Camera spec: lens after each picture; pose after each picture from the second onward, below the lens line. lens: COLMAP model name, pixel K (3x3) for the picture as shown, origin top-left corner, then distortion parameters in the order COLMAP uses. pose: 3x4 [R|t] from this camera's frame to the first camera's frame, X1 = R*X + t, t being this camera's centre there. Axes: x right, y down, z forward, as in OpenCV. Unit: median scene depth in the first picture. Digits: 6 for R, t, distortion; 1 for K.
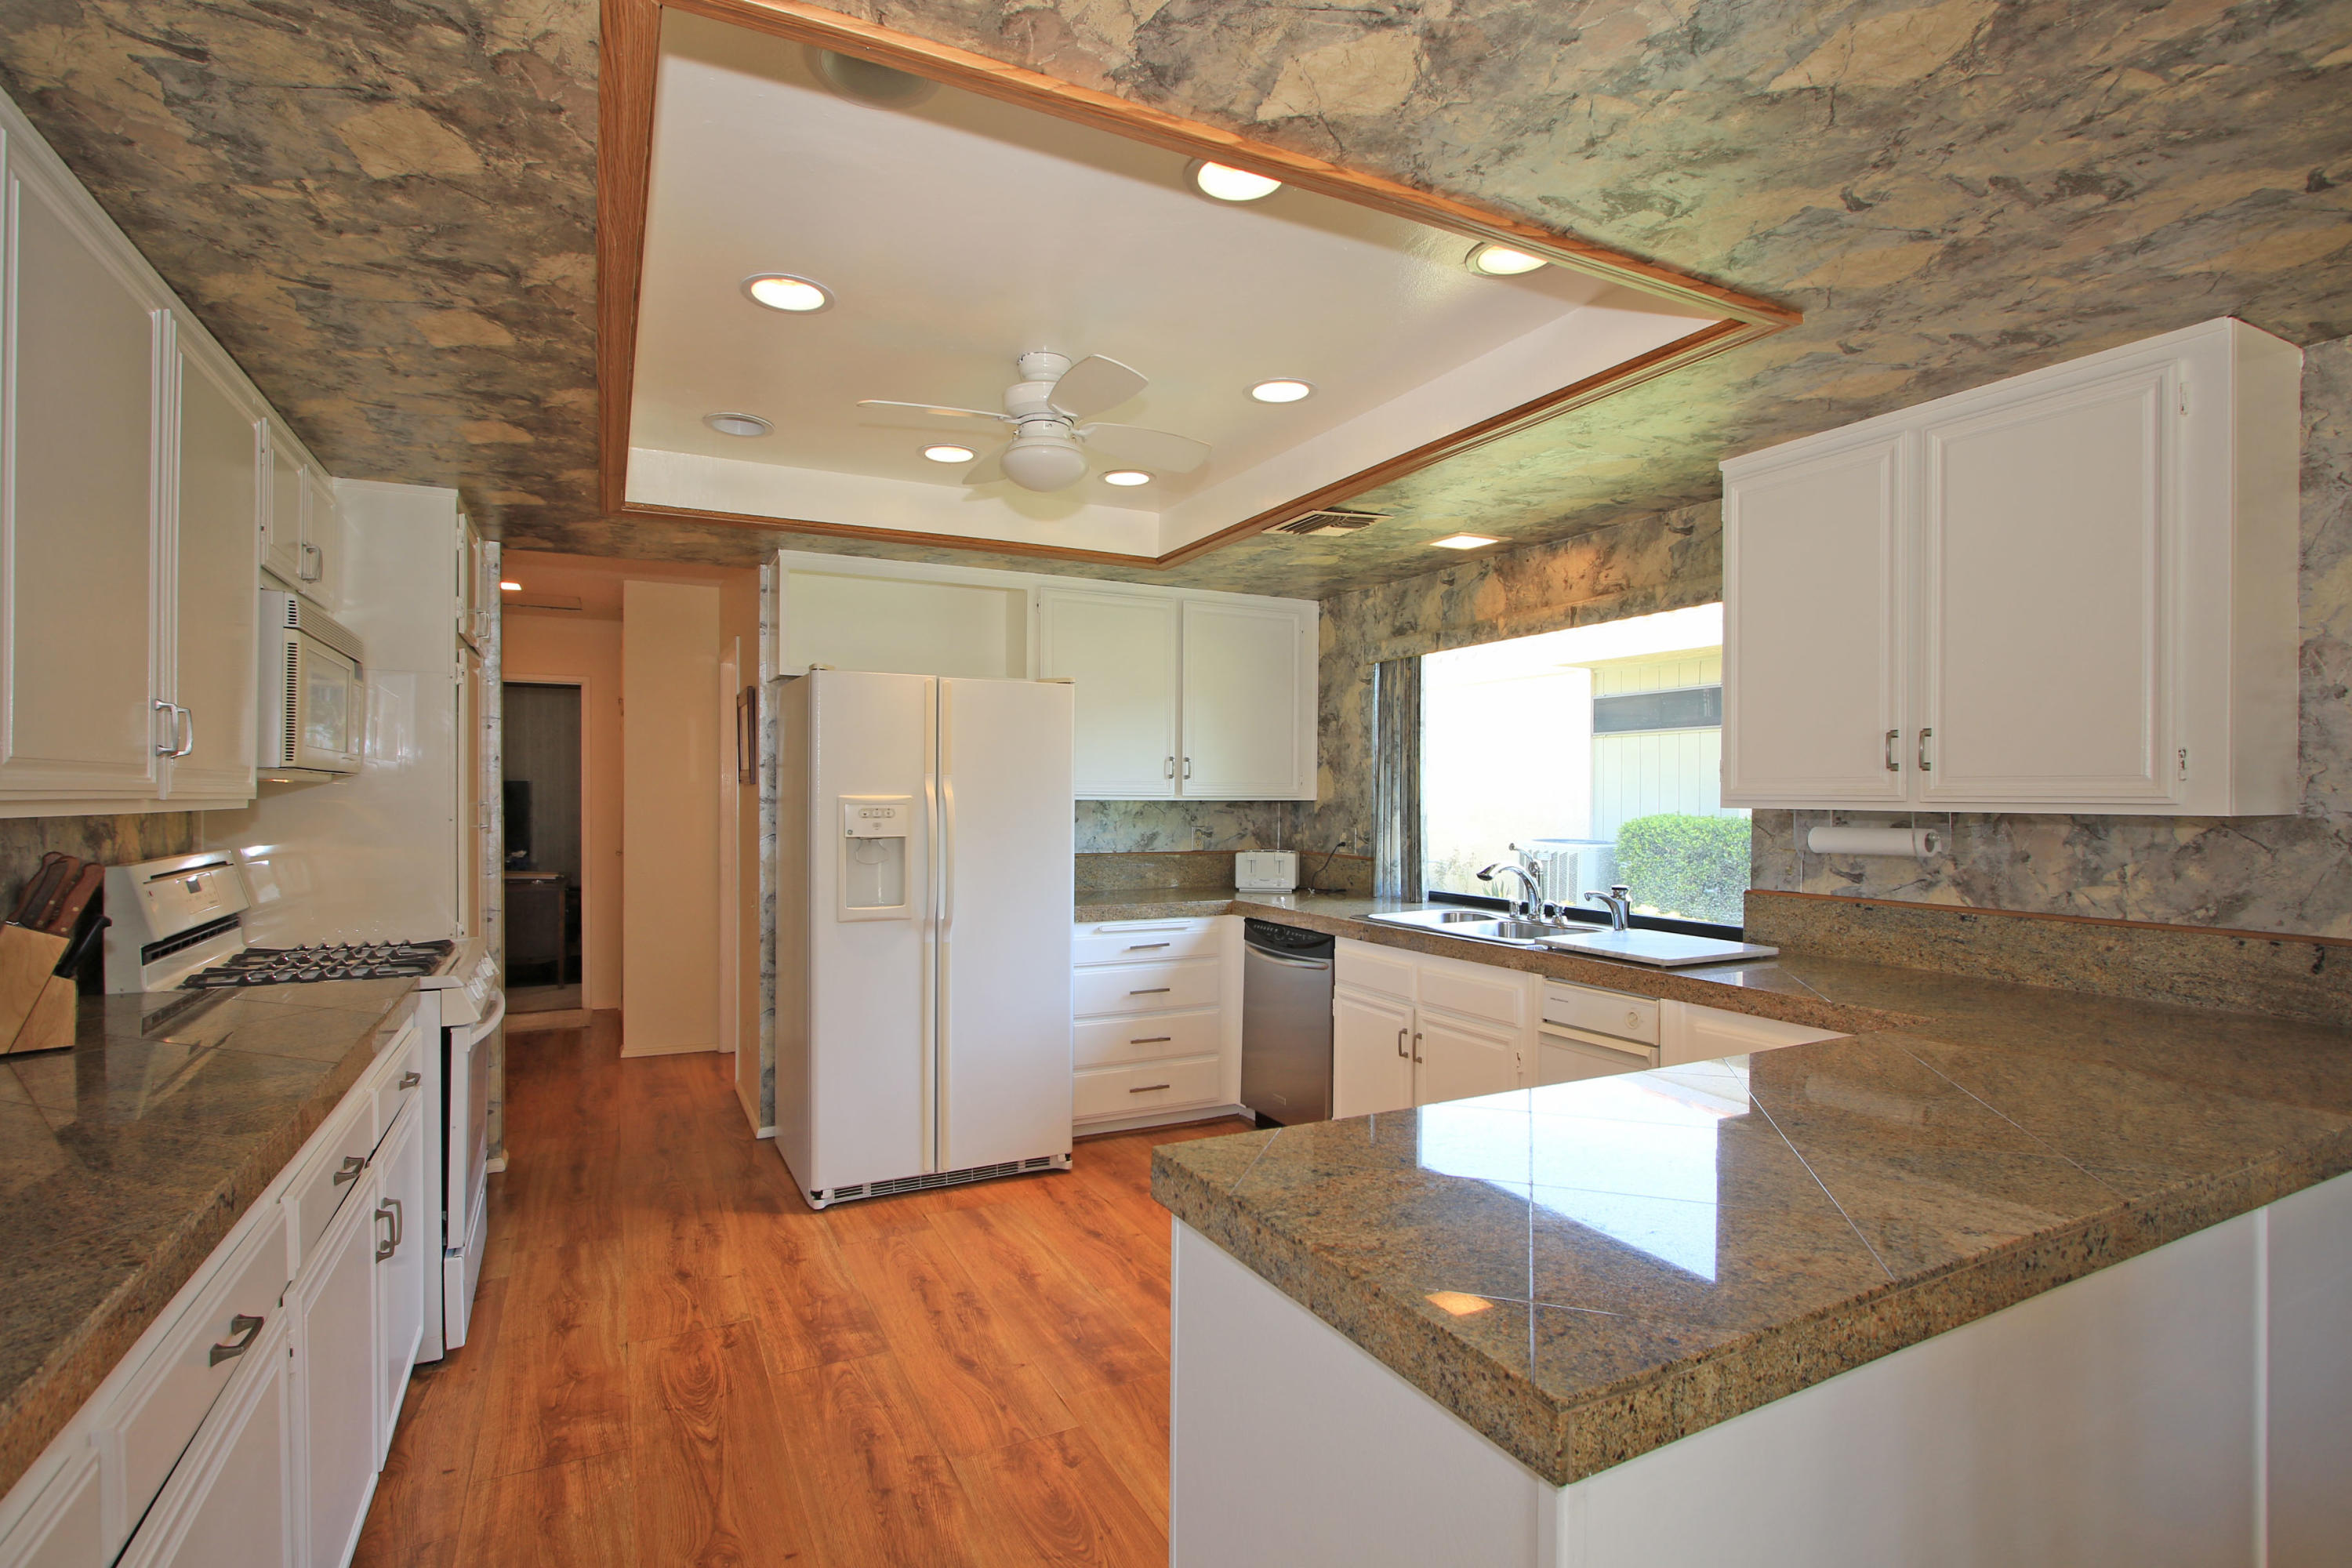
lens RADIAL K [[1117.7, 0, 1177.5], [0, 1117.7, 801.4], [0, 0, 1]] dist [-0.023349, 0.000418]
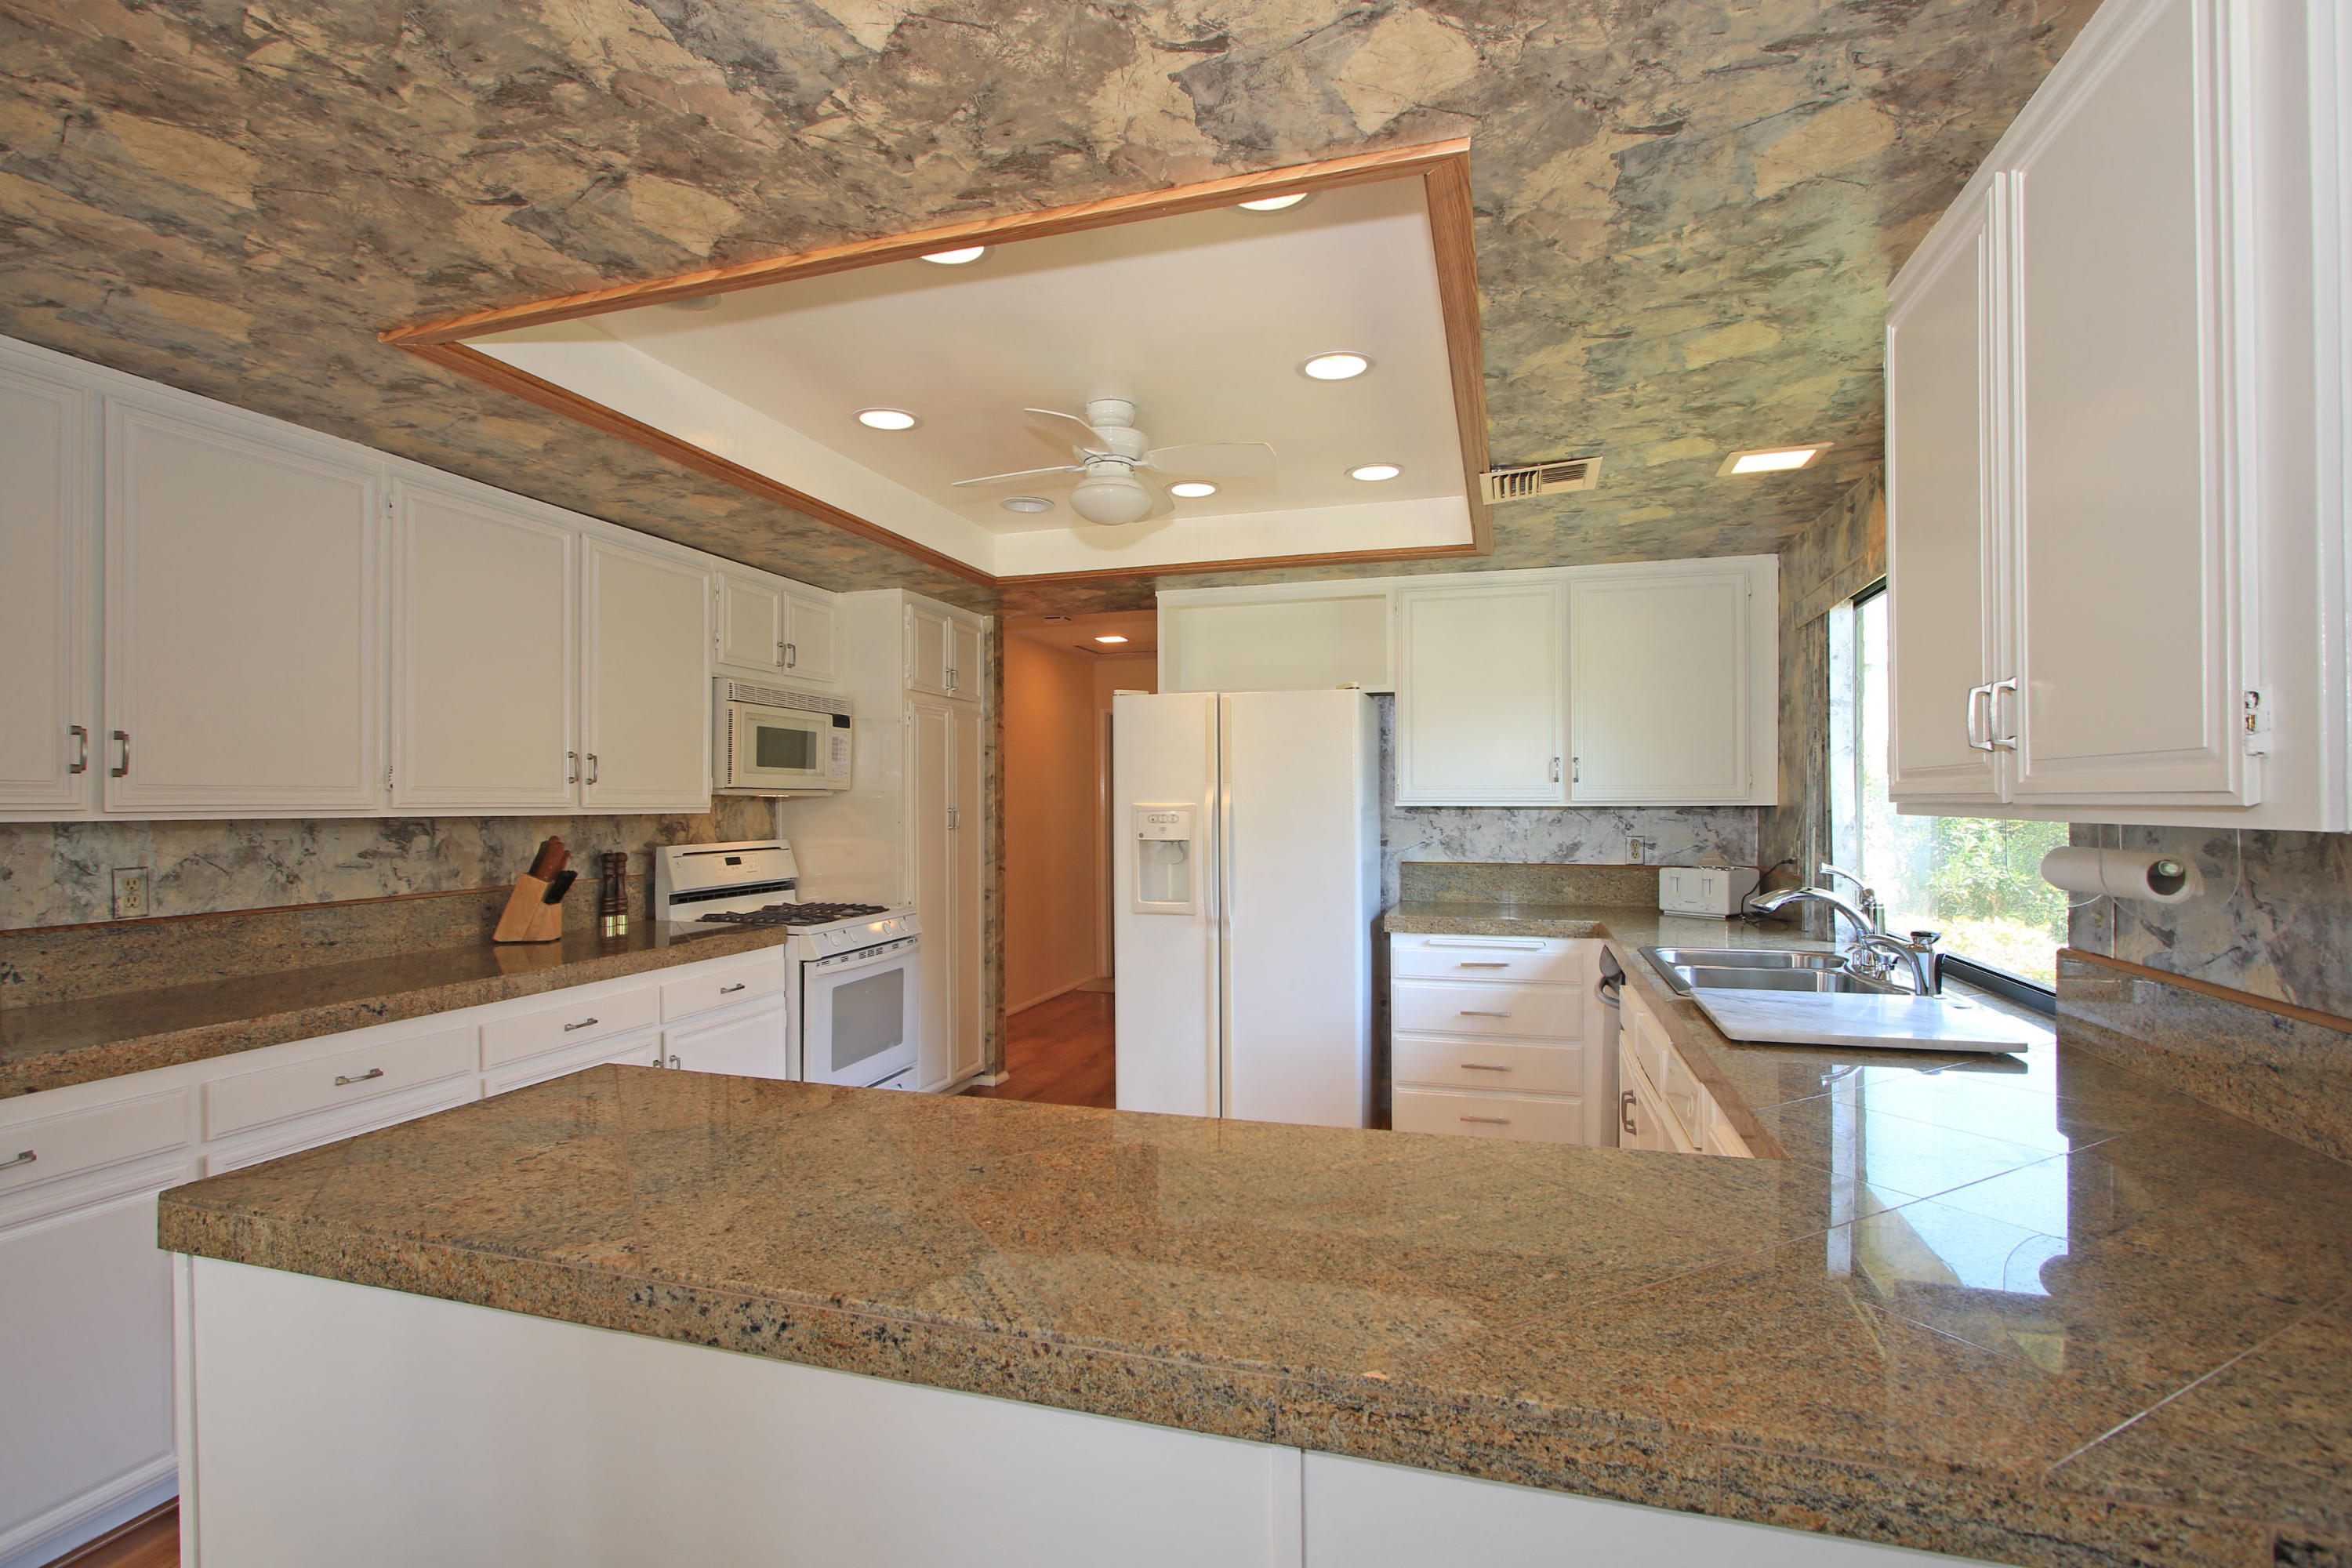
lens RADIAL K [[1121.1, 0, 1151.6], [0, 1121.1, 802.2], [0, 0, 1]] dist [-0.016246, 0.001721]
pose [[0.714620, -0.006133, -0.699486, 0.448867], [0.002065, 0.999976, -0.006658, 0.001426], [0.699510, 0.003314, 0.714615, 0.159520]]
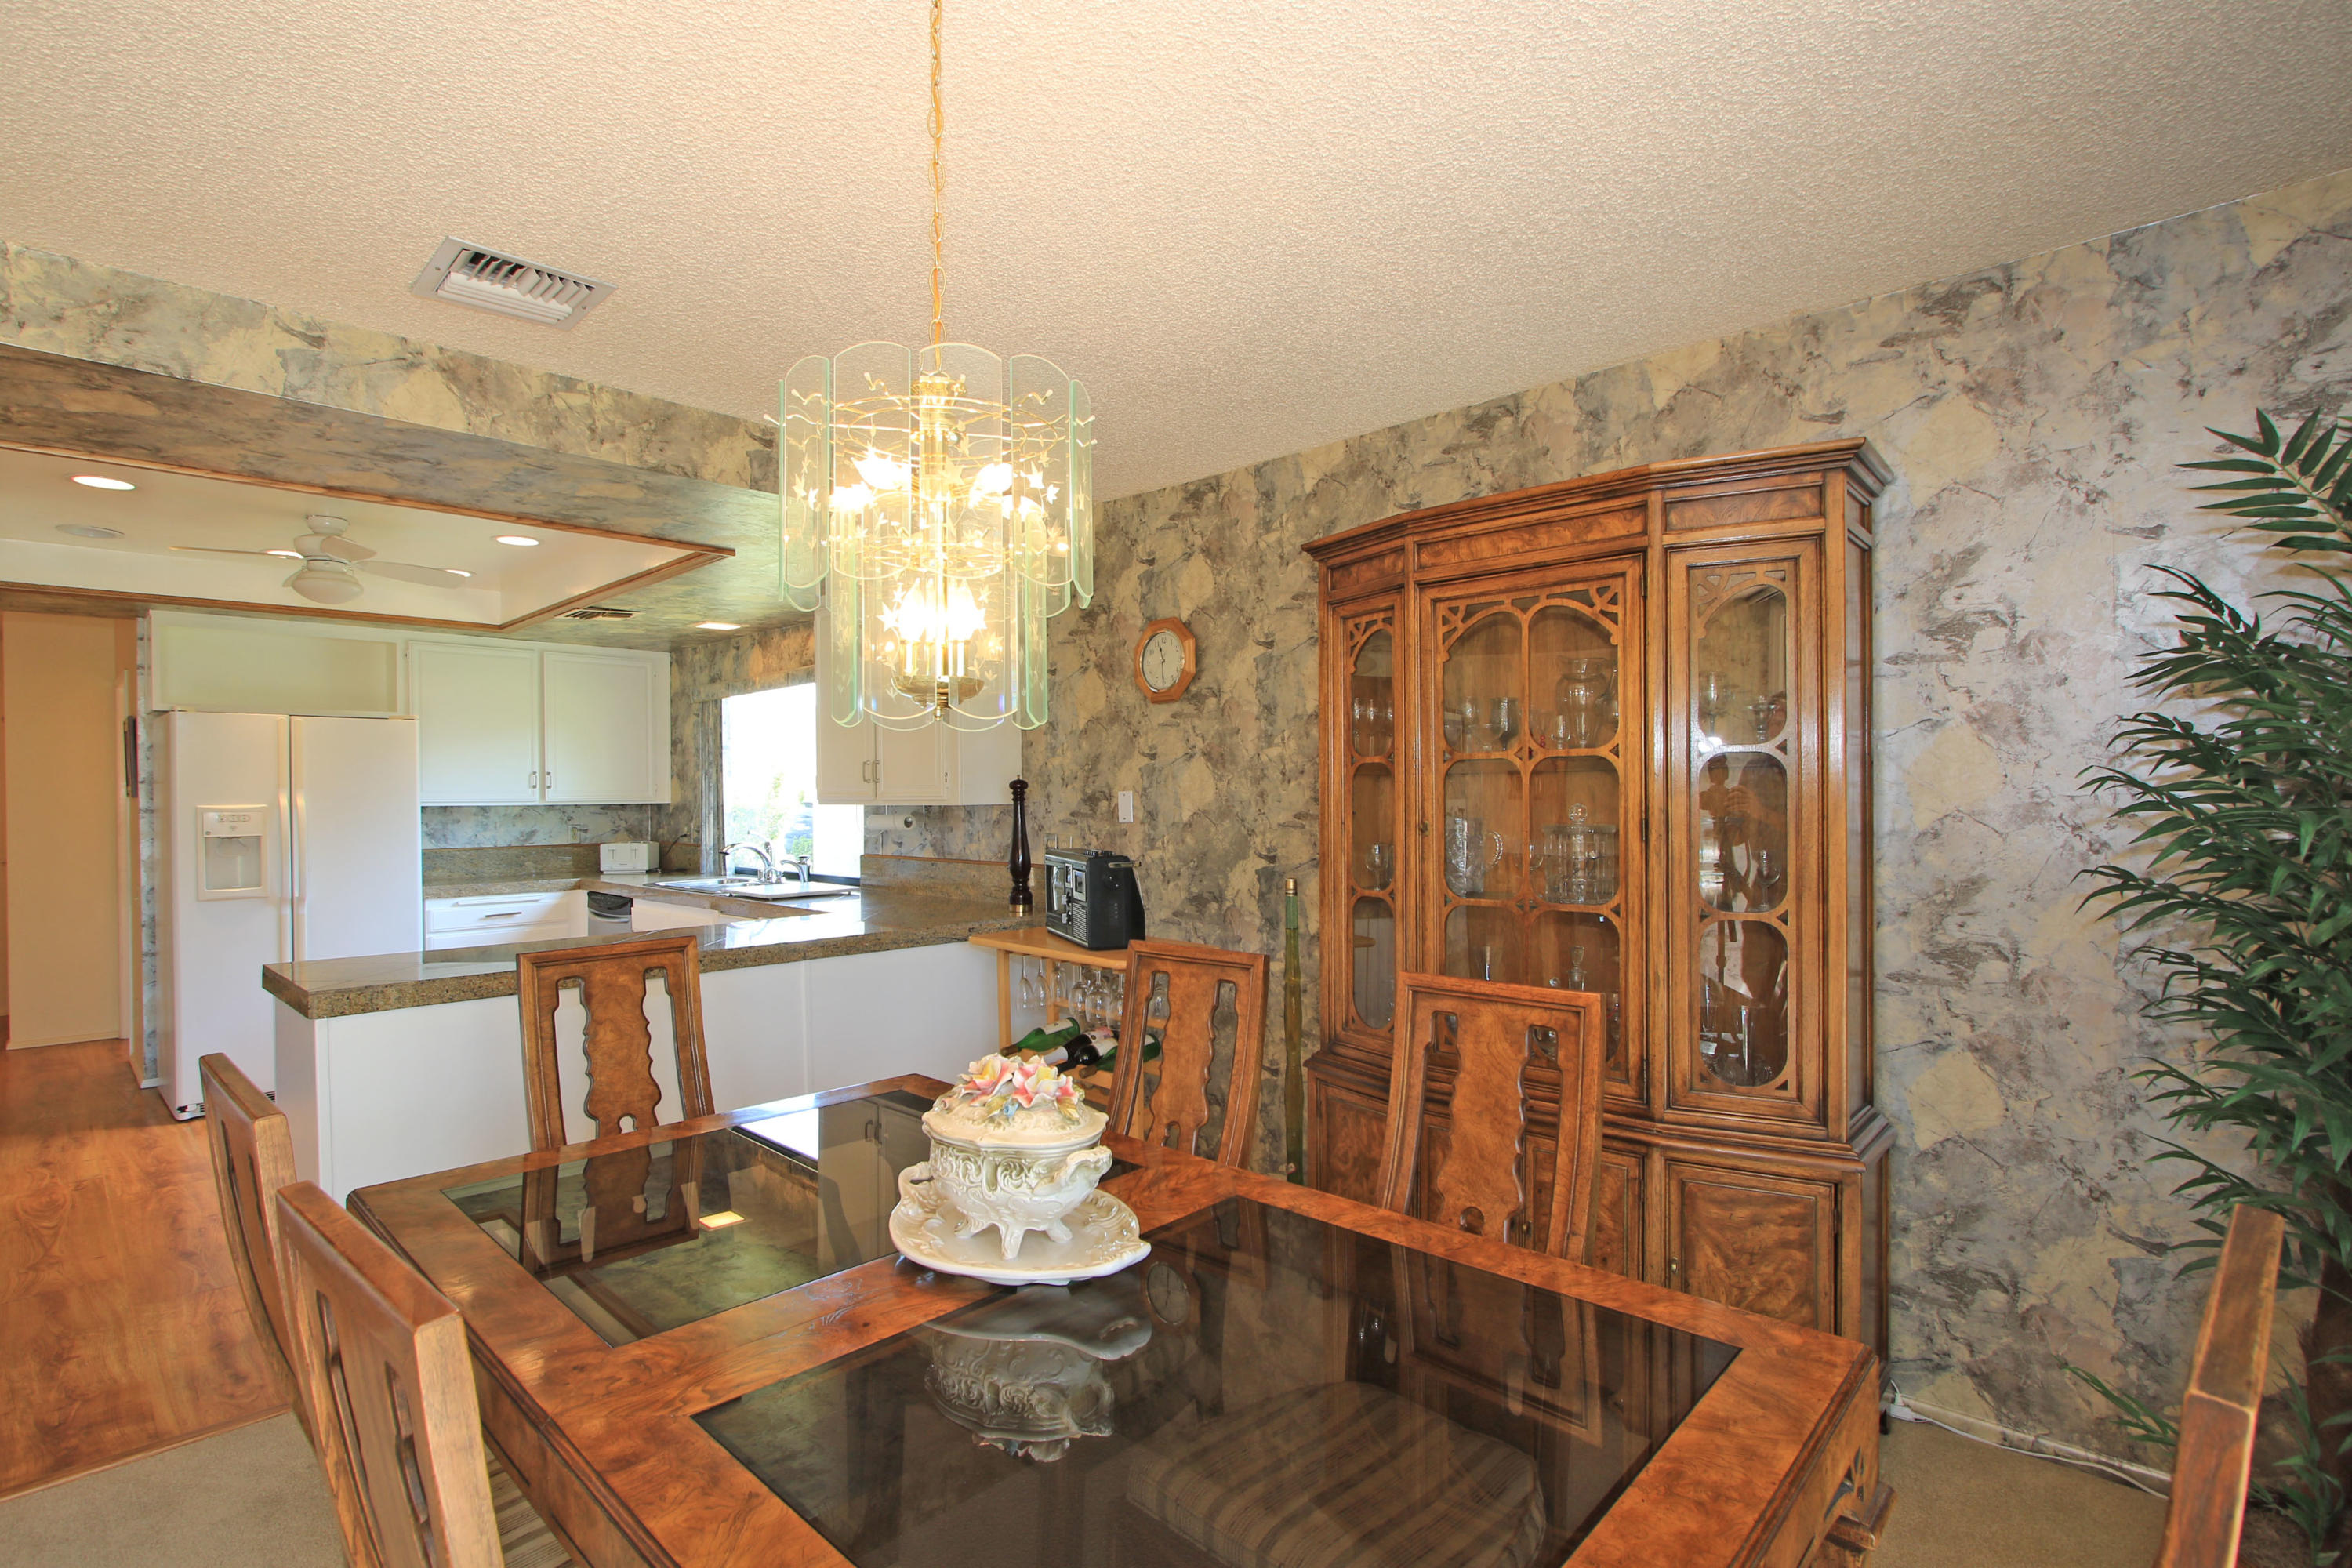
lens RADIAL K [[1102.5, 0, 1167.1], [0, 1102.5, 800.7], [0, 0, 1]] dist [-0.015592, 0.001038]
pose [[0.943263, -0.015266, 0.331694, 0.308223], [0.015469, 0.999878, 0.002028, 0.003360], [-0.331685, 0.003218, 0.943385, -0.525147]]
